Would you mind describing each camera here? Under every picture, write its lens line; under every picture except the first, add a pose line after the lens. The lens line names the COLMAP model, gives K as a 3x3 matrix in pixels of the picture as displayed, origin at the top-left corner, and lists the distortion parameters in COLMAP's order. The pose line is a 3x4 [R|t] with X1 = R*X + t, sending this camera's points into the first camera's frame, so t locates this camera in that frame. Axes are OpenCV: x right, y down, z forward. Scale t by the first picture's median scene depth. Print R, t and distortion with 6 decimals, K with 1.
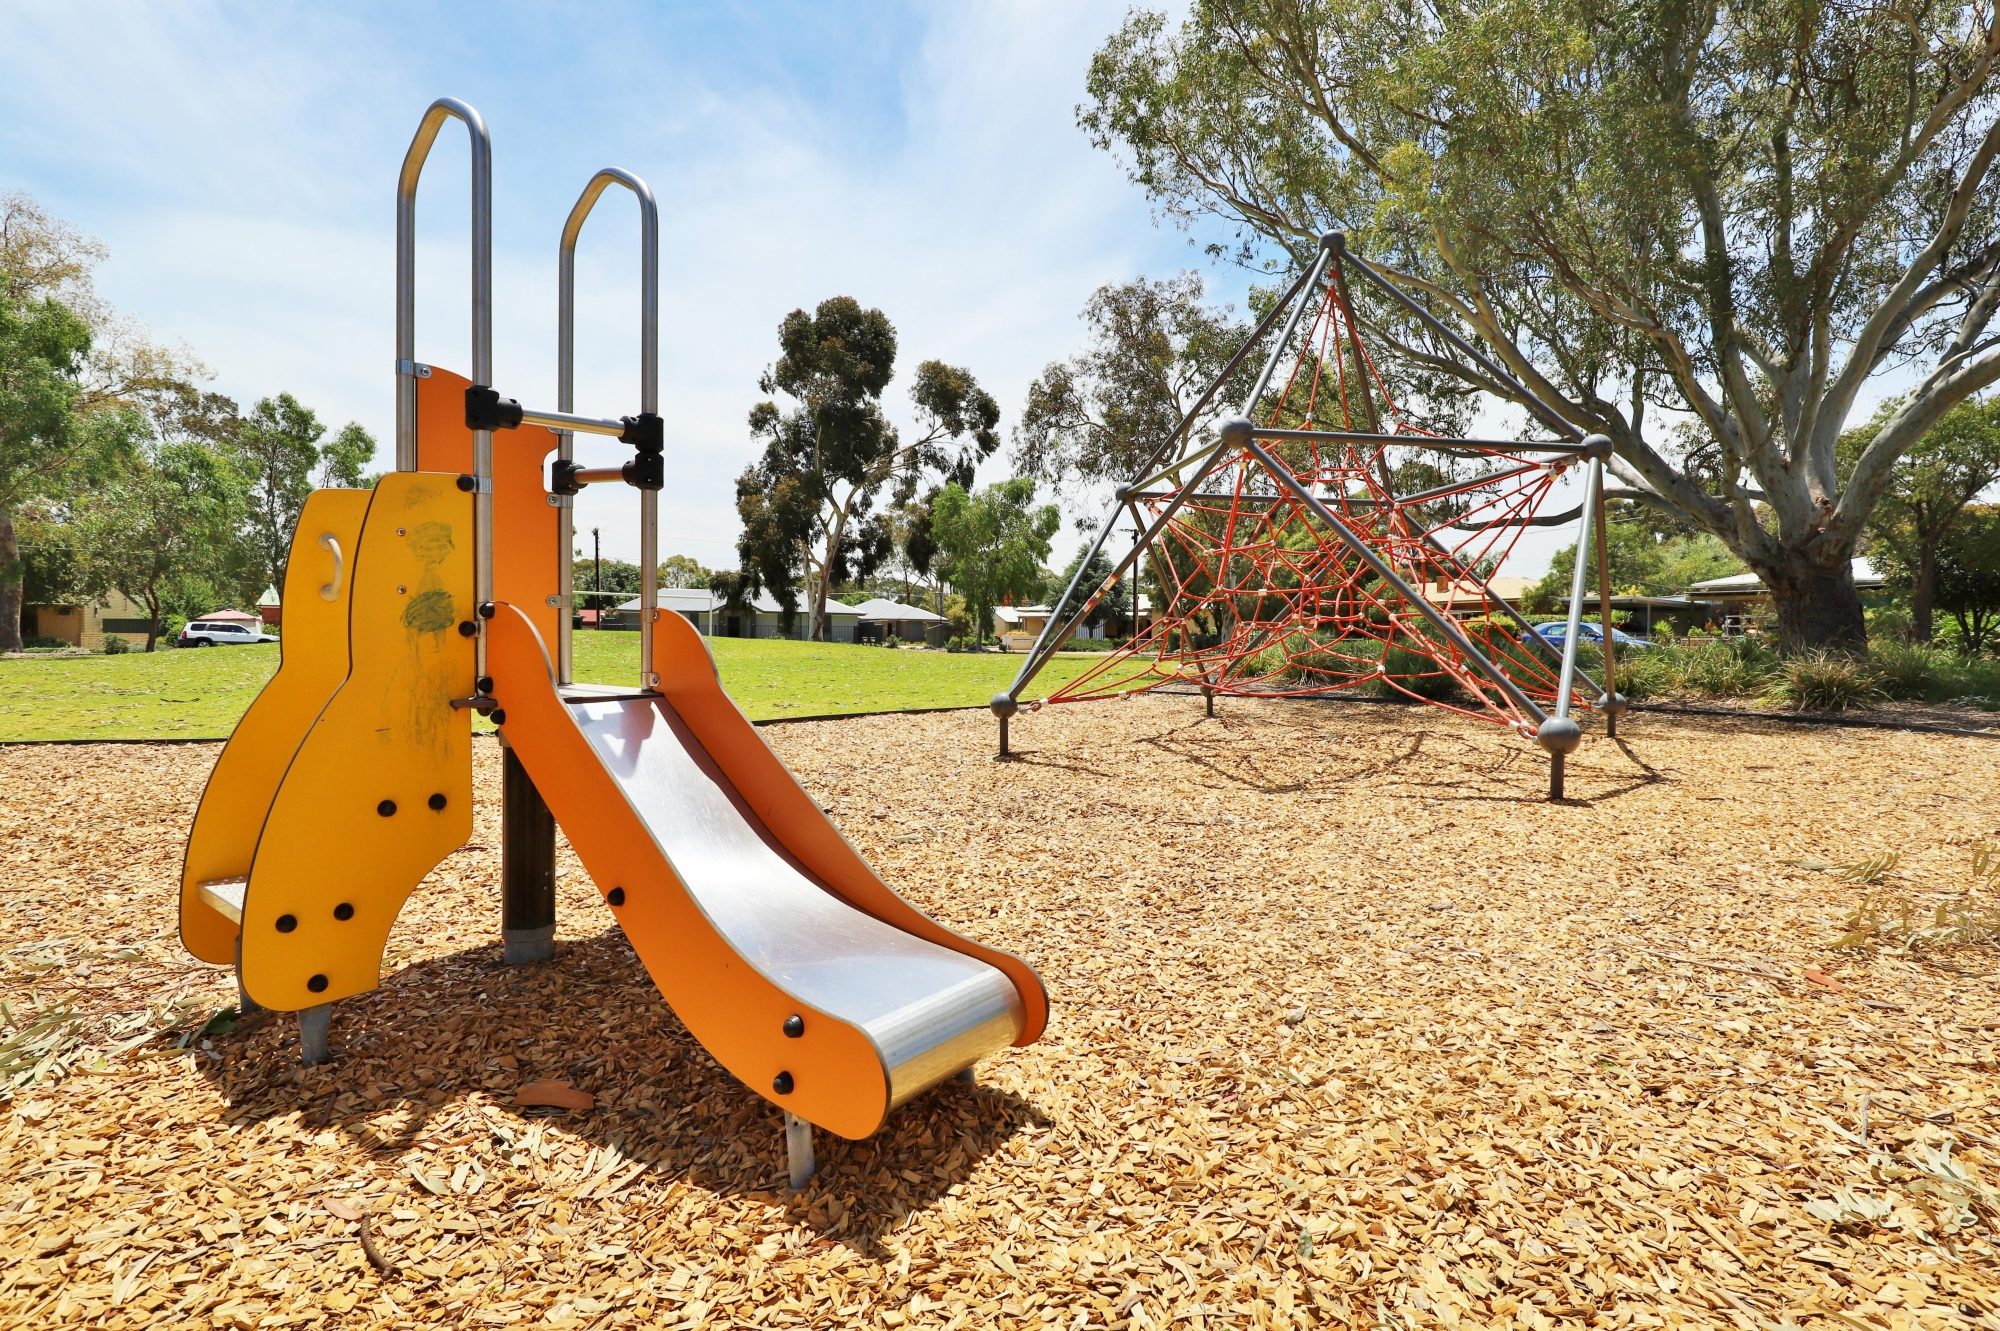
lens RADIAL K [[950.1, 0, 1012.0], [0, 950.1, 646.3], [0, 0, 1]] dist [-0.002264, -0.000001]
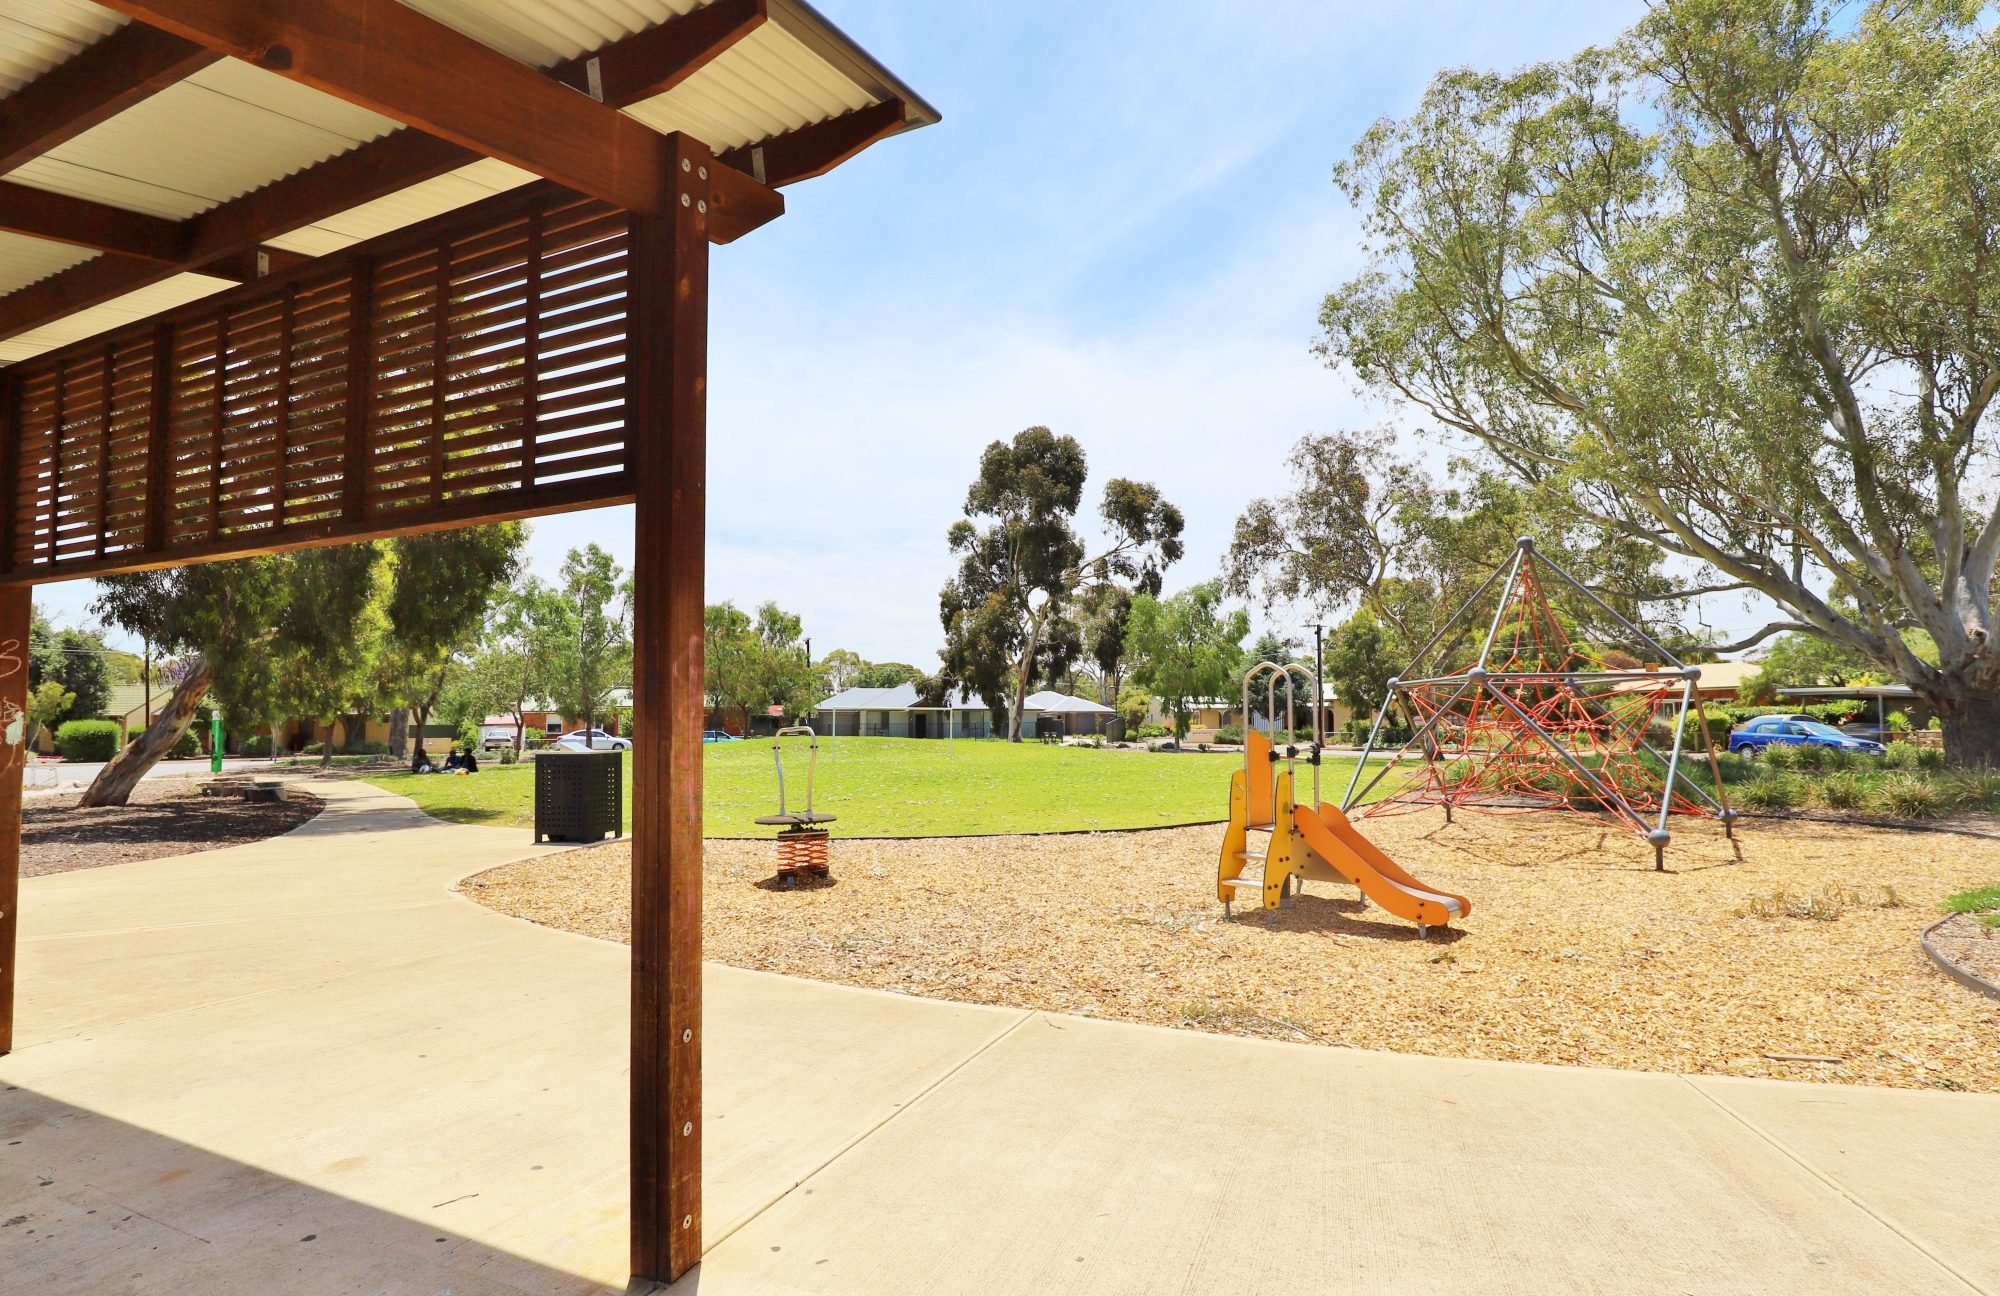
lens RADIAL K [[1008.0, 0, 969.7], [0, 1008.0, 678.3], [0, 0, 1]] dist [-0.015404, 0.000061]
pose [[0.983184, -0.020716, -0.181440, -0.048508], [0.011252, 0.998529, -0.053035, -0.015331], [0.182272, 0.050101, 0.981971, -0.140599]]
